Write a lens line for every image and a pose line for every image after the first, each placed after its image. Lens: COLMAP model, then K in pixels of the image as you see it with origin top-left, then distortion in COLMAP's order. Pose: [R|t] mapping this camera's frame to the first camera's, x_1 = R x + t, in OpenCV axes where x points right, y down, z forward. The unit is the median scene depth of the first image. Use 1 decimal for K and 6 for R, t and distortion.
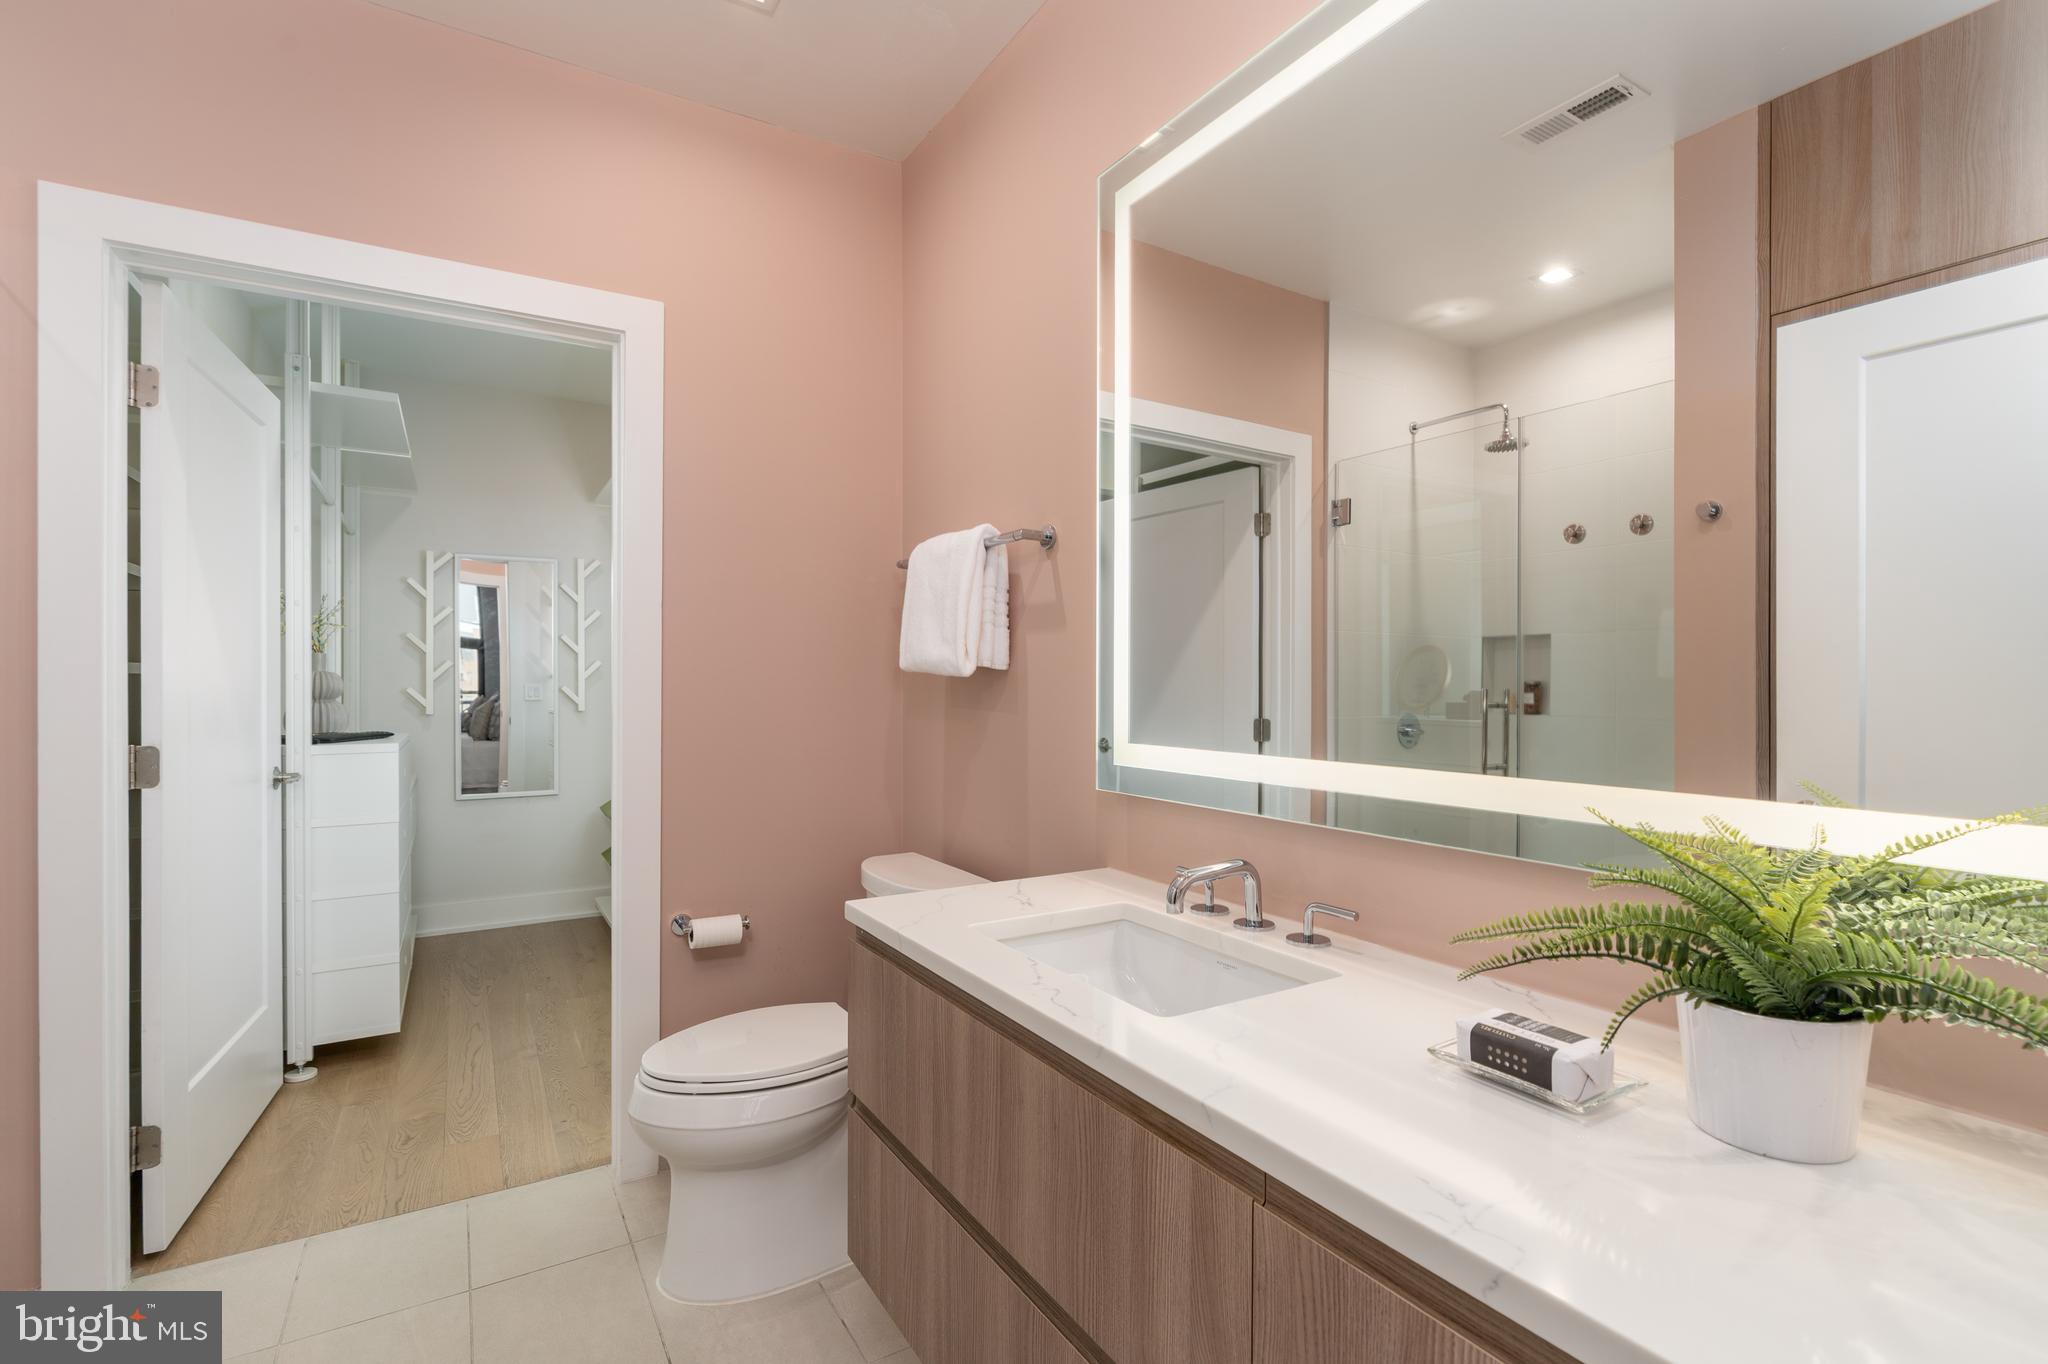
lens RADIAL K [[951.2, 0, 1015.2], [0, 951.2, 680.1], [0, 0, 1]] dist [-0.001908, -0.000405]
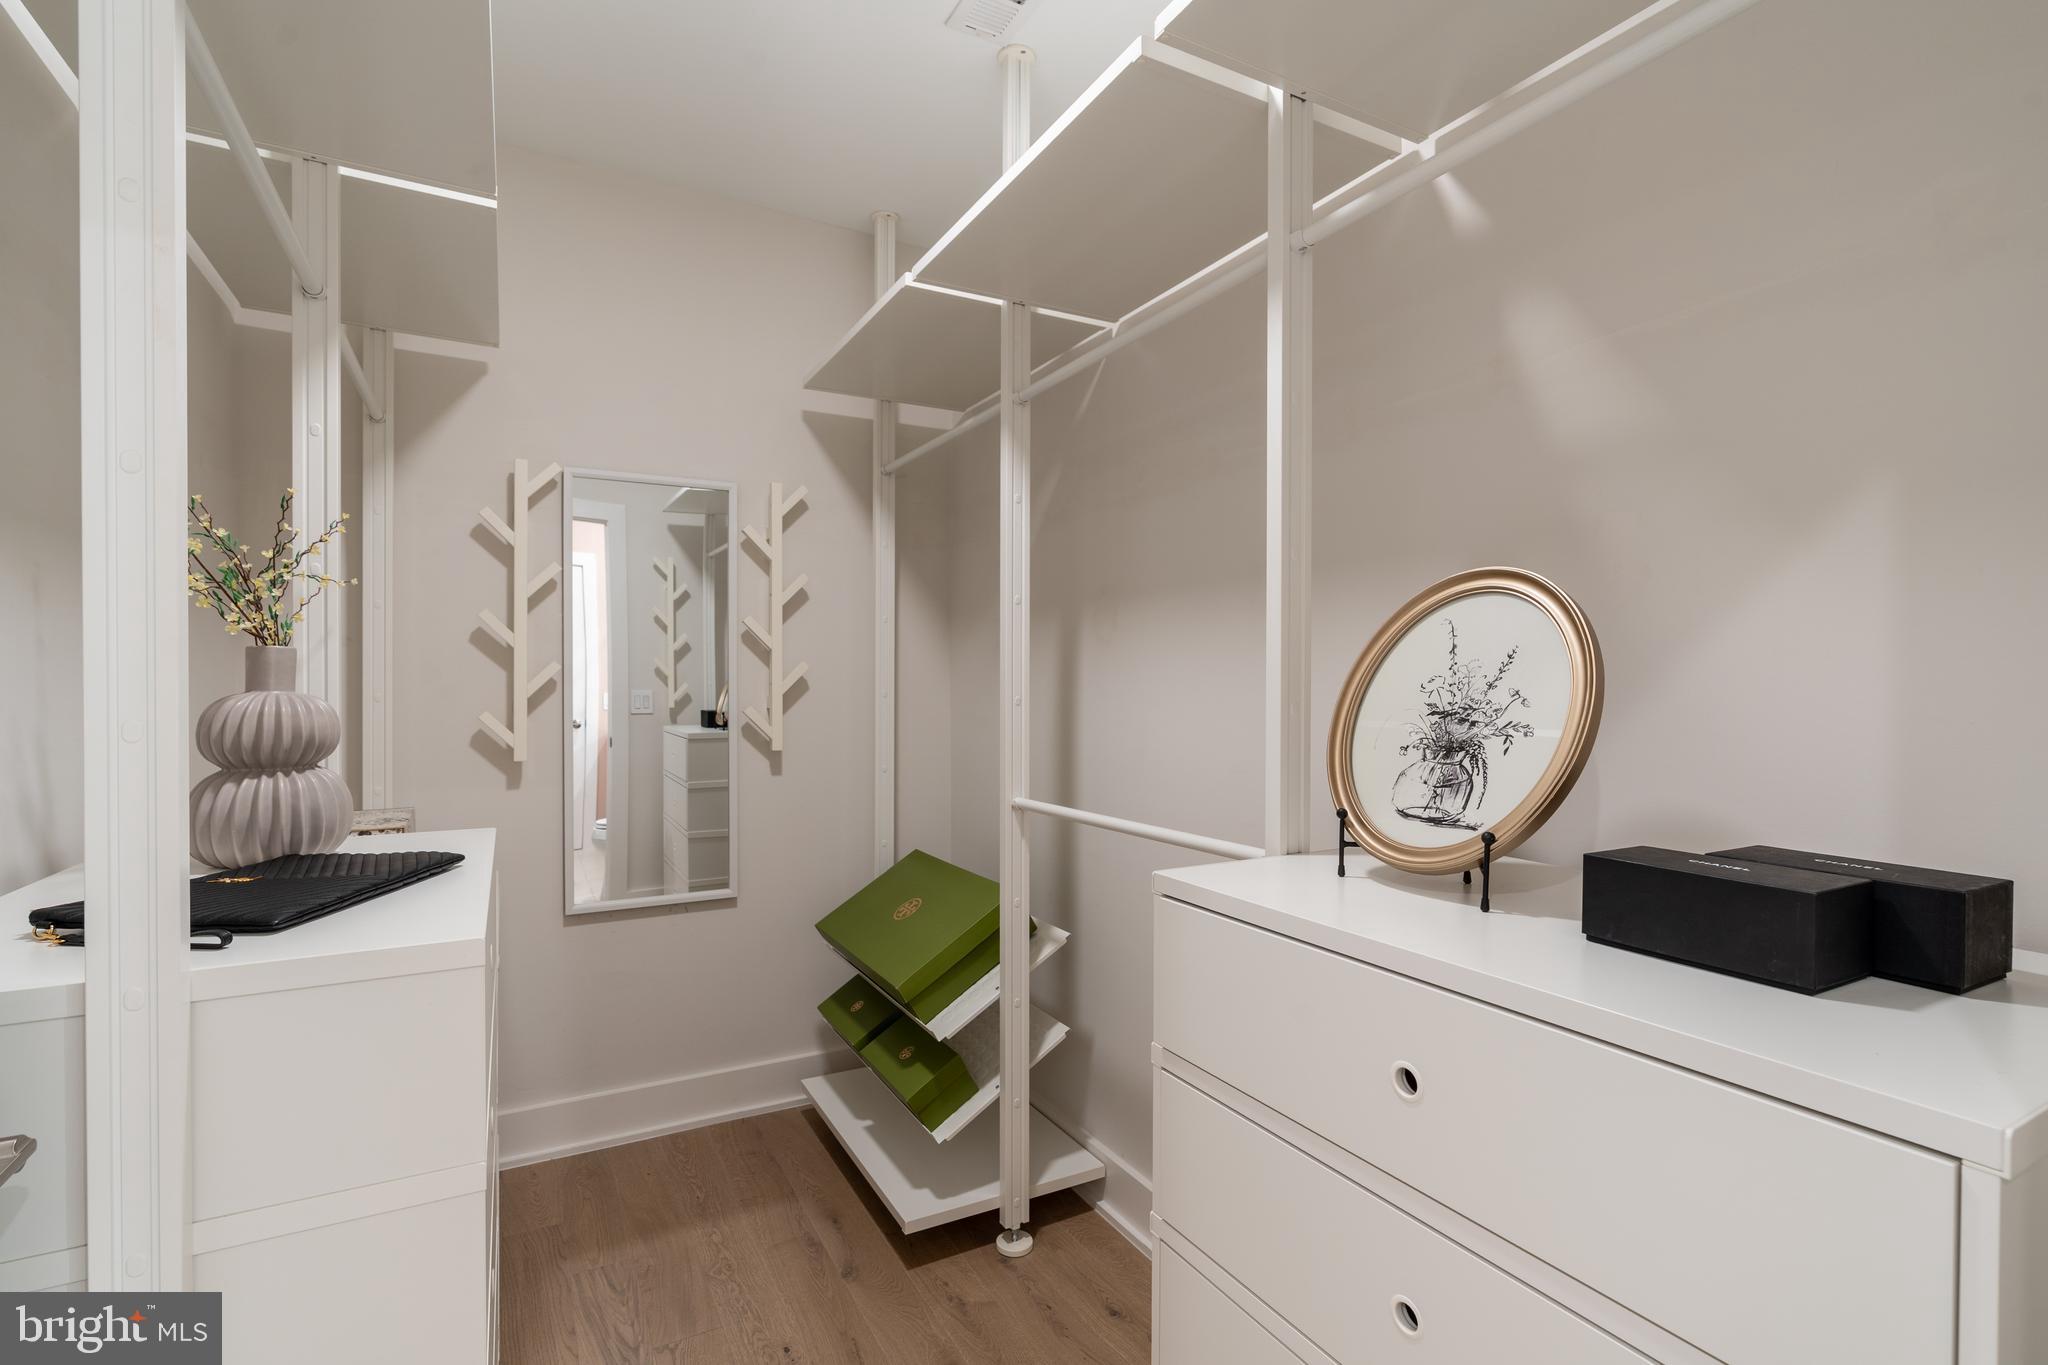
lens RADIAL K [[951.2, 0, 1015.2], [0, 951.2, 680.6], [0, 0, 1]] dist [-0.001908, -0.000405]
pose [[0.999452, 0.003989, -0.032871, -0.318301], [-0.003826, 0.999980, 0.005020, -0.013724], [0.032890, -0.004892, 0.999447, 0.470776]]
